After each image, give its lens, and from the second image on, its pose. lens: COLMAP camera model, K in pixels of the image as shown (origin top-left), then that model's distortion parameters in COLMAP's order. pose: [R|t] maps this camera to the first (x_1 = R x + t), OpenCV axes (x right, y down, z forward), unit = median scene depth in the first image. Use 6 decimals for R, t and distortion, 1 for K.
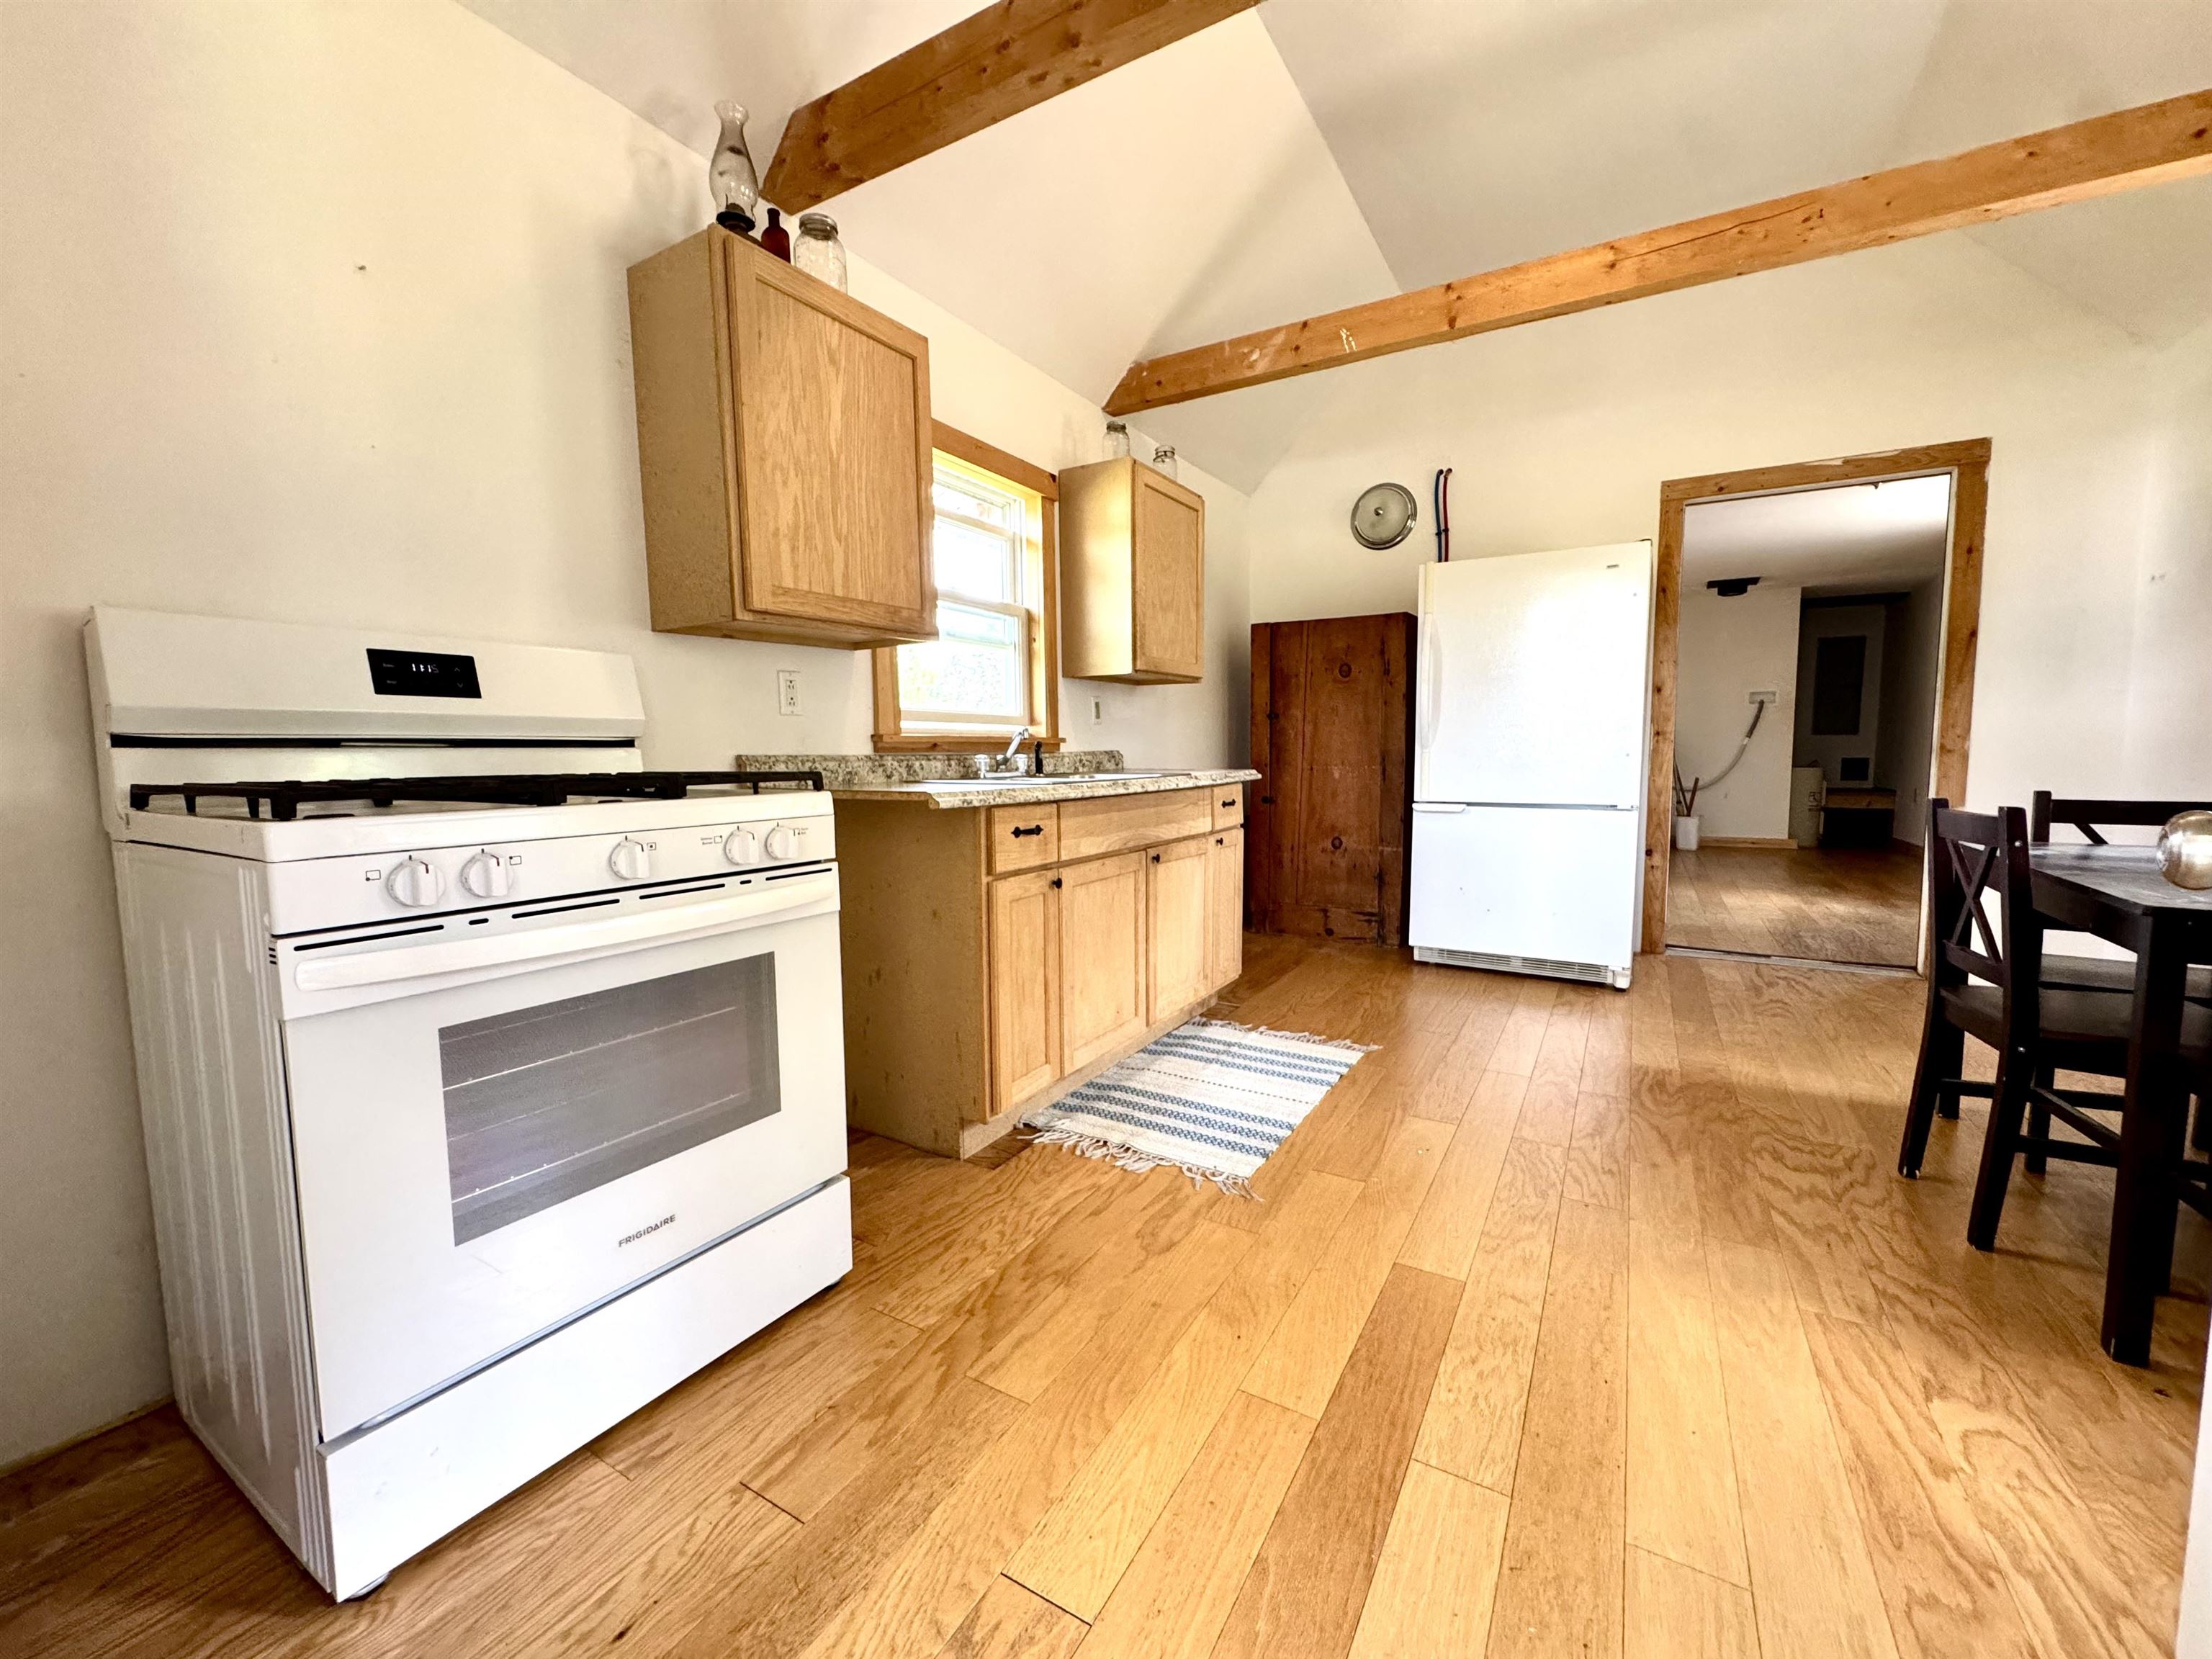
lens RADIAL K [[884.5, 0, 1106.0], [0, 884.5, 829.5], [0, 0, 1]] dist [-0.002377, 0.000311]
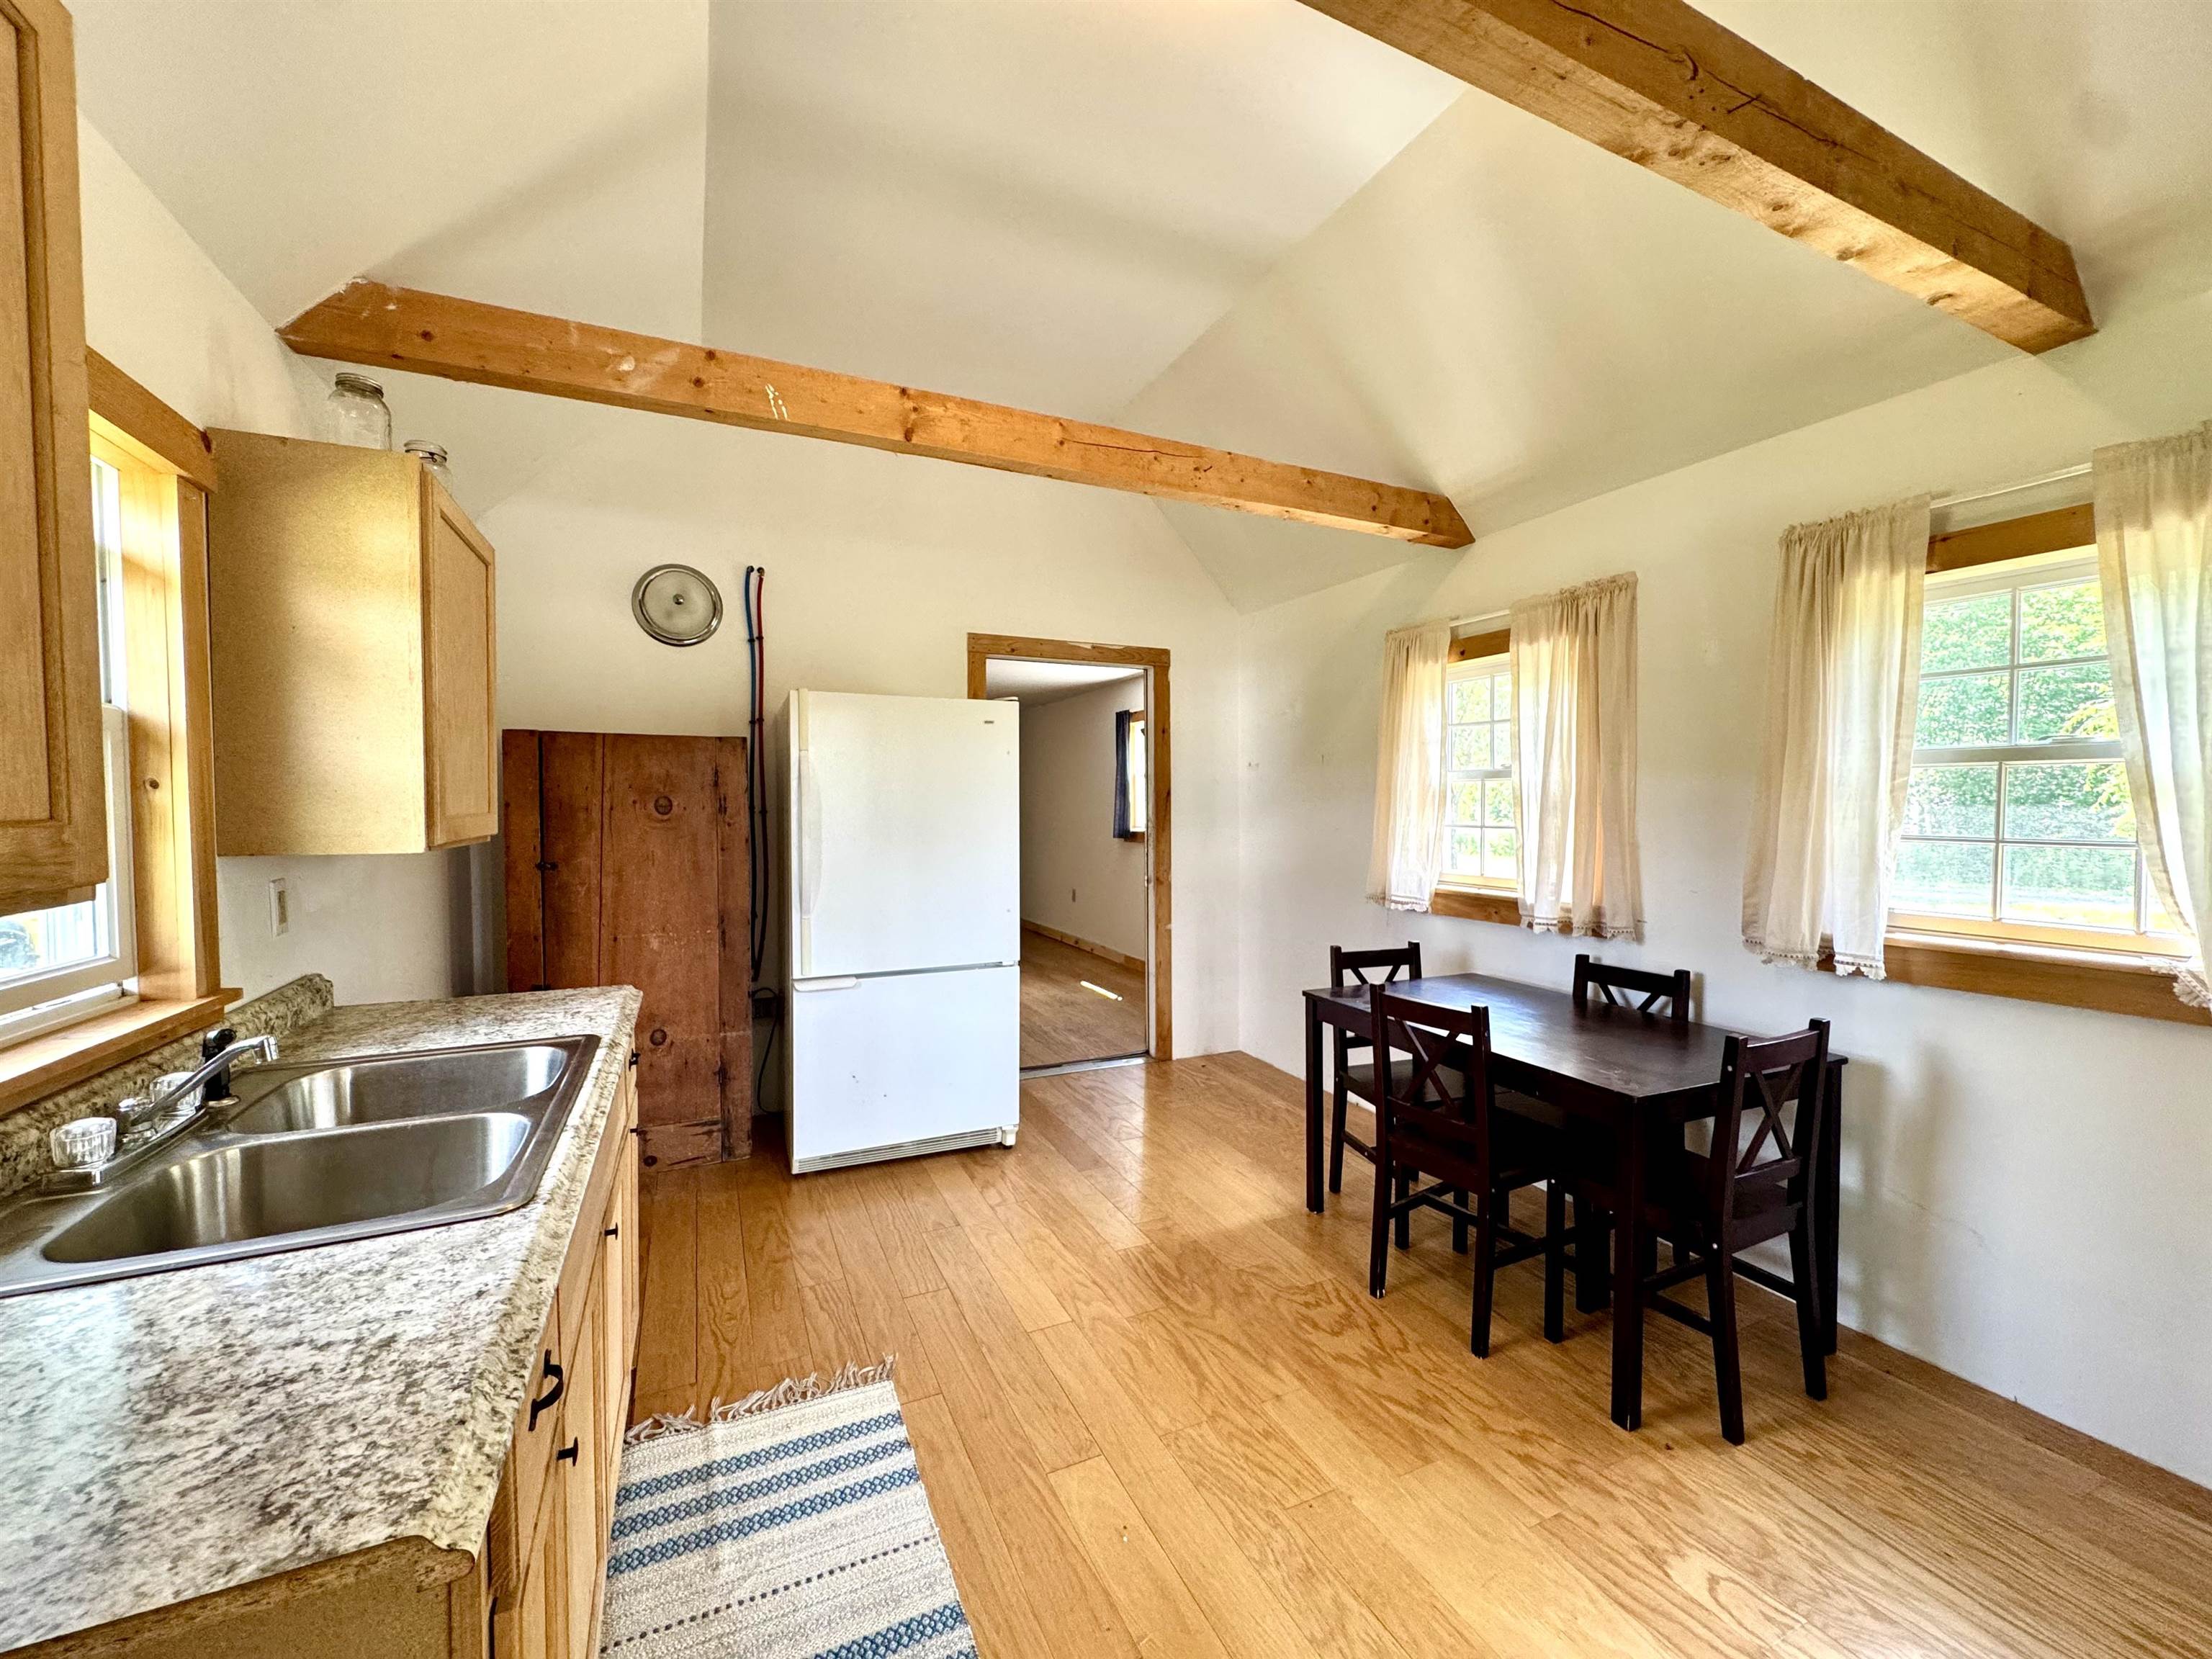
lens RADIAL K [[884.5, 0, 1106.0], [0, 884.5, 829.5], [0, 0, 1]] dist [-0.002377, 0.000311]
pose [[0.563894, -0.015922, 0.825694, -0.168250], [0.071571, 0.996995, -0.029652, -0.137268], [-0.822740, 0.075816, 0.563338, 0.339799]]
